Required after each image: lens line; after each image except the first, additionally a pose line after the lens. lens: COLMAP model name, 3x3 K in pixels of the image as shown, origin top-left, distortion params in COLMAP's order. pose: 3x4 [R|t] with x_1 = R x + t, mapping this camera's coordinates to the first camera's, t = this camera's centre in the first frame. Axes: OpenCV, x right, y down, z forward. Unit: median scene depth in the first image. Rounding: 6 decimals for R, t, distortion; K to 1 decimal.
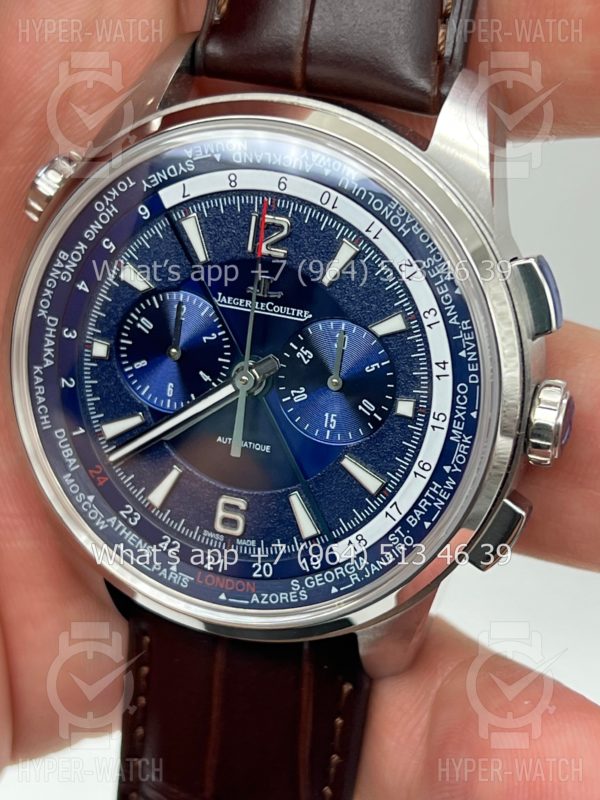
lens RADIAL K [[1890.9, 0, 305.6], [0, 1890.9, 401.0], [0, 0, 1]] dist [0.229365, 0.000000]
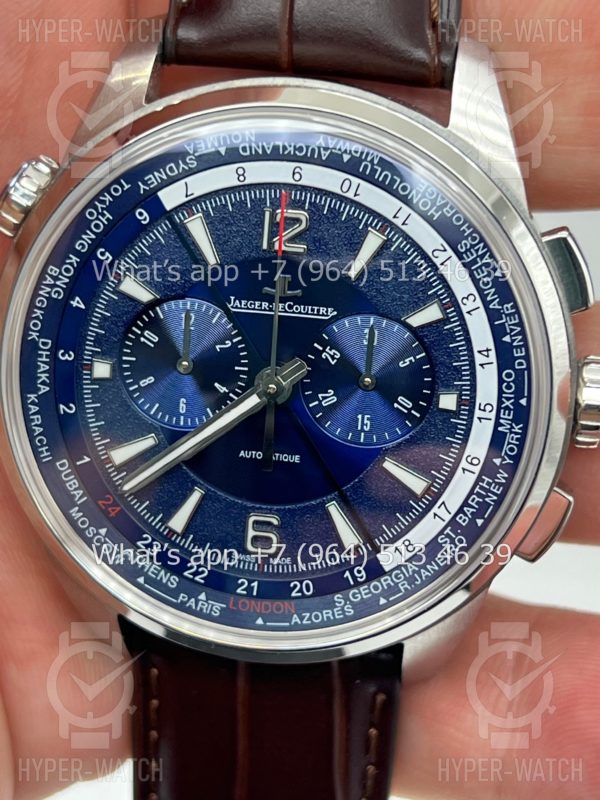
lens RADIAL K [[1890.9, 0, 302.6], [0, 1890.9, 398.5], [0, 0, 1]] dist [0.229365, 0.000000]
pose [[0.980874, -0.098893, 0.167652, -0.171862], [0.095099, 0.994999, 0.030533, -0.032675], [-0.169833, -0.014005, 0.985373, 0.082598]]
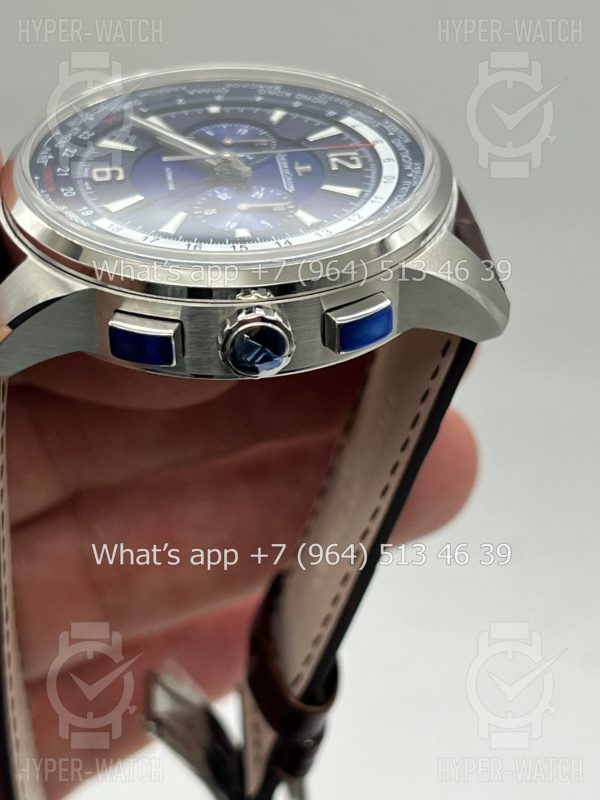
lens RADIAL K [[1890.9, 0, 296.5], [0, 1890.9, 398.3], [0, 0, 1]] dist [0.229365, 0.000000]
pose [[0.260801, 0.752721, -0.604478, 0.824342], [-0.936874, 0.046272, -0.346592, 0.372871], [-0.232916, 0.656711, 0.717273, 0.217137]]
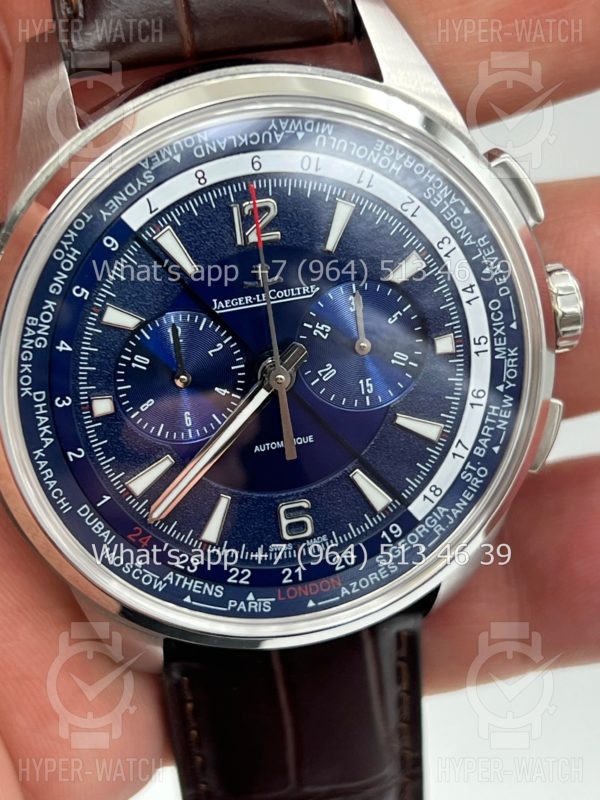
lens RADIAL K [[1890.9, 0, 294.9], [0, 1890.9, 401.6], [0, 0, 1]] dist [0.229365, 0.000000]
pose [[0.846470, -0.365714, 0.386965, -0.384035], [0.333199, 0.930726, 0.150754, -0.136166], [-0.415292, 0.001328, 0.909687, 0.155278]]
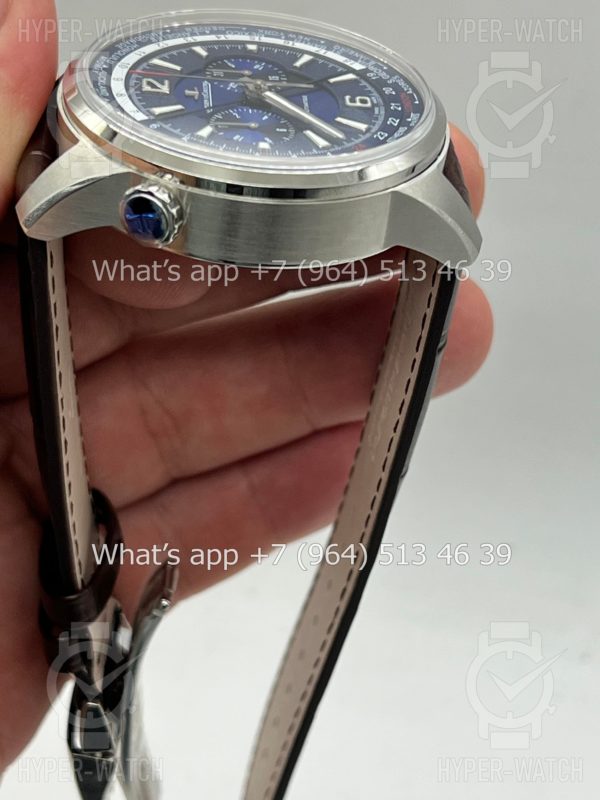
lens RADIAL K [[1890.9, 0, 298.8], [0, 1890.9, 397.7], [0, 0, 1]] dist [0.229365, 0.000000]
pose [[-0.231961, -0.289801, 0.928552, -1.420208], [0.966657, -0.175137, 0.186820, -0.287349], [0.108484, 0.940926, 0.320763, 0.760657]]
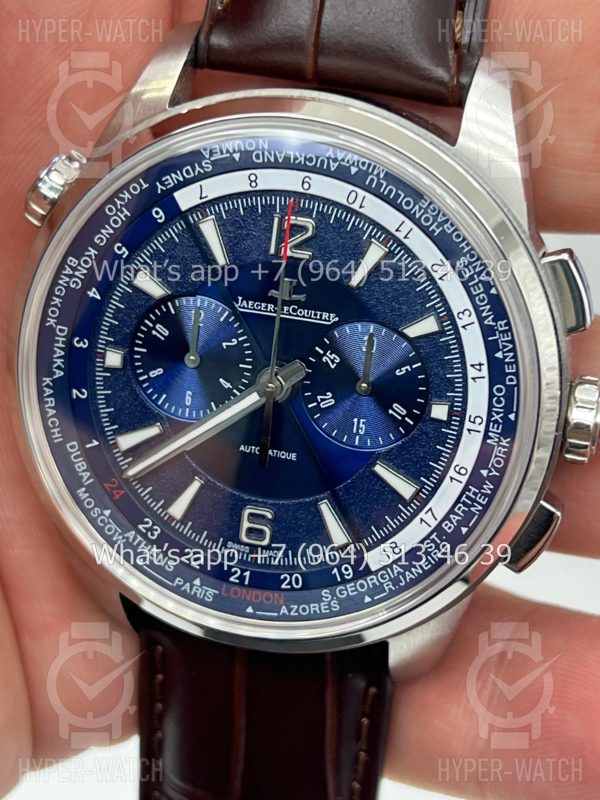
lens RADIAL K [[1890.9, 0, 303.3], [0, 1890.9, 399.4], [0, 0, 1]] dist [0.229365, 0.000000]
pose [[0.996021, -0.034566, 0.082143, -0.094329], [0.031710, 0.998855, 0.035823, -0.038691], [-0.083287, -0.033076, 0.995977, 0.037635]]
